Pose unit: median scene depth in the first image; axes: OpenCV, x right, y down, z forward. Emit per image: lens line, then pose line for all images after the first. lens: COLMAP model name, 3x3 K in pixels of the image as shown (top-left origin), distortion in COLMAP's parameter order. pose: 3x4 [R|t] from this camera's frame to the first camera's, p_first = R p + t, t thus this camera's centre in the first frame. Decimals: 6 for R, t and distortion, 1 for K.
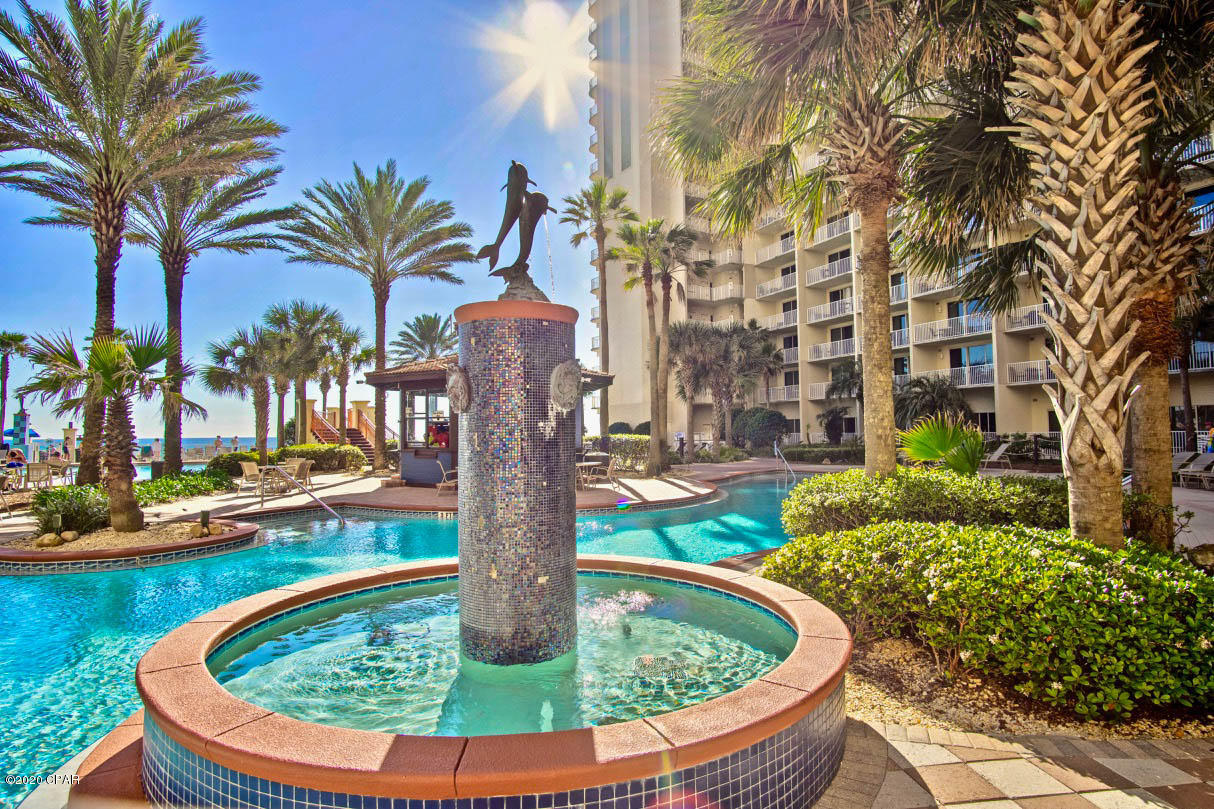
lens RADIAL K [[652.6, 0, 607.0], [0, 652.6, 404.5], [0, 0, 1]] dist [-0.031696, 0.002212]
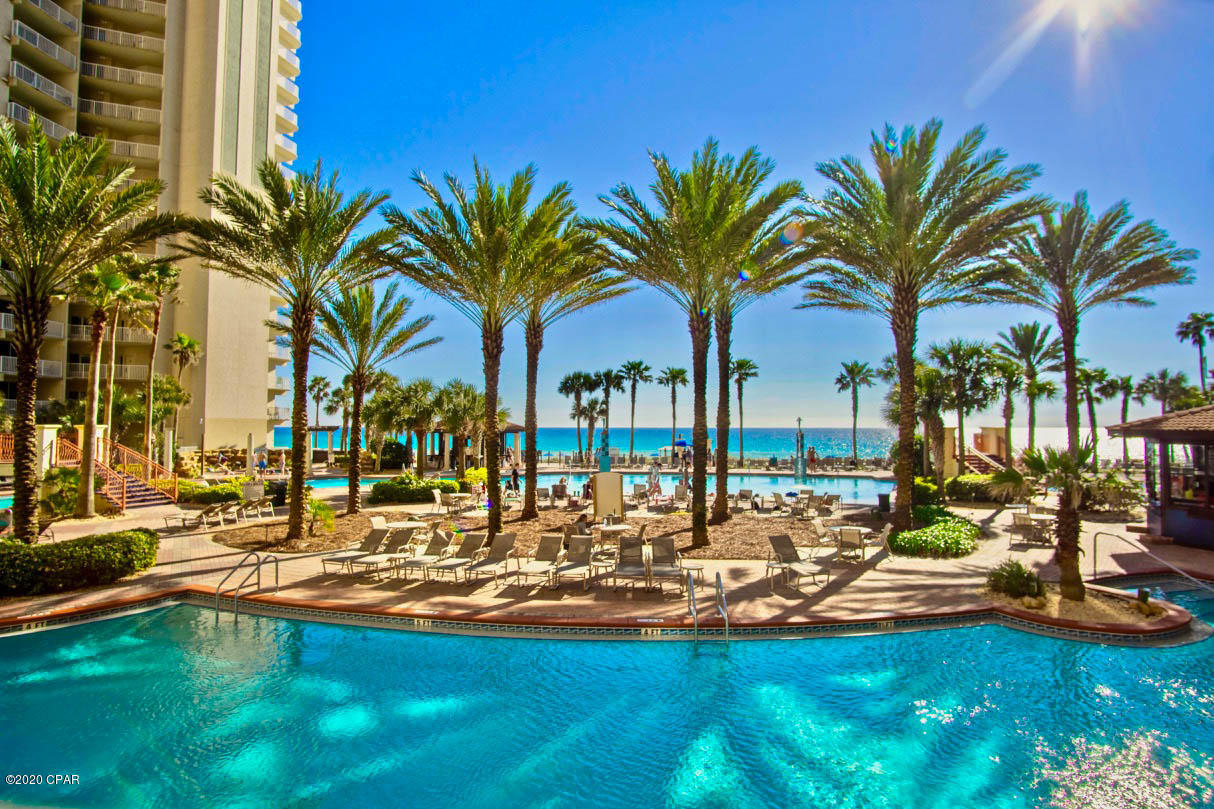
lens RADIAL K [[652.6, 0, 607.0], [0, 652.6, 404.5], [0, 0, 1]] dist [-0.031696, 0.002212]
pose [[0.732506, -0.019283, -0.680487, -0.356327], [0.019823, 0.999779, -0.006992, -0.113141], [0.680472, -0.008368, 0.732727, -0.321737]]
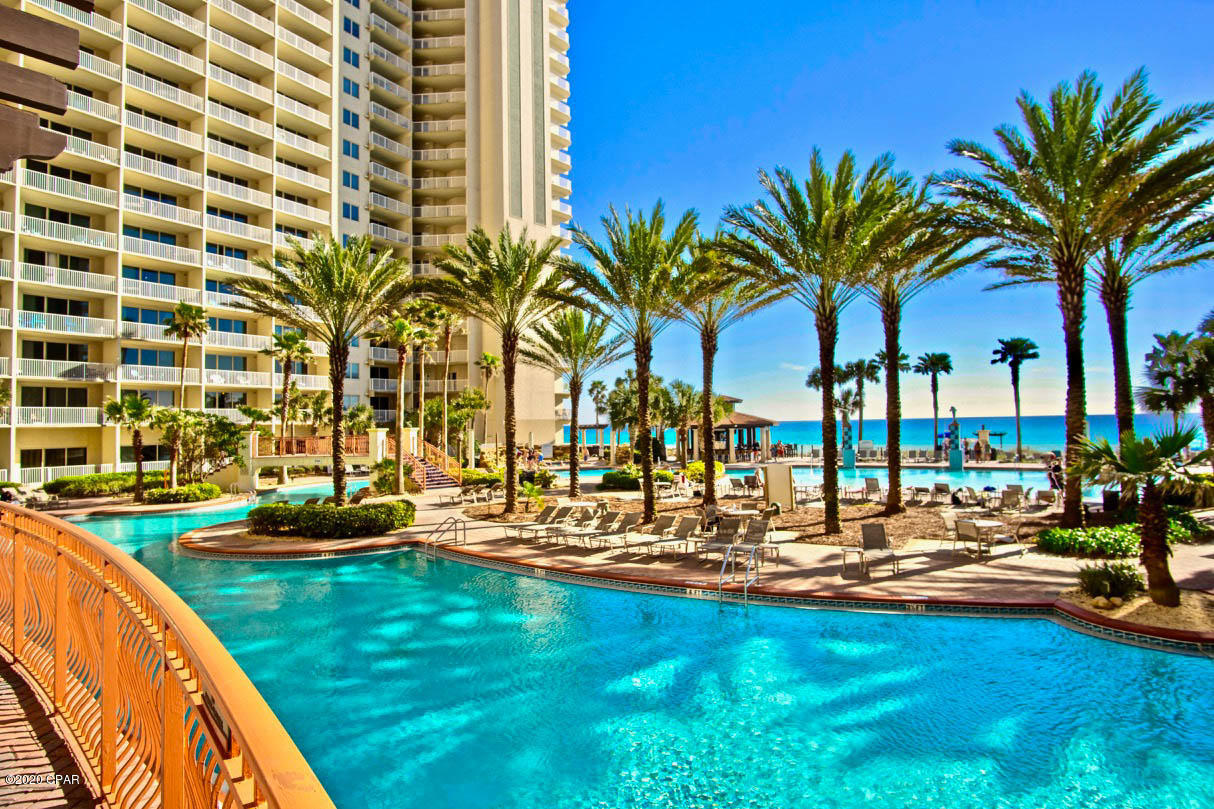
lens RADIAL K [[652.6, 0, 607.0], [0, 652.6, 404.5], [0, 0, 1]] dist [-0.031696, 0.002212]
pose [[0.361531, -0.032417, -0.931796, -0.031300], [0.051068, 0.998584, -0.014927, -0.110268], [0.930961, -0.042188, 0.362674, -0.178194]]
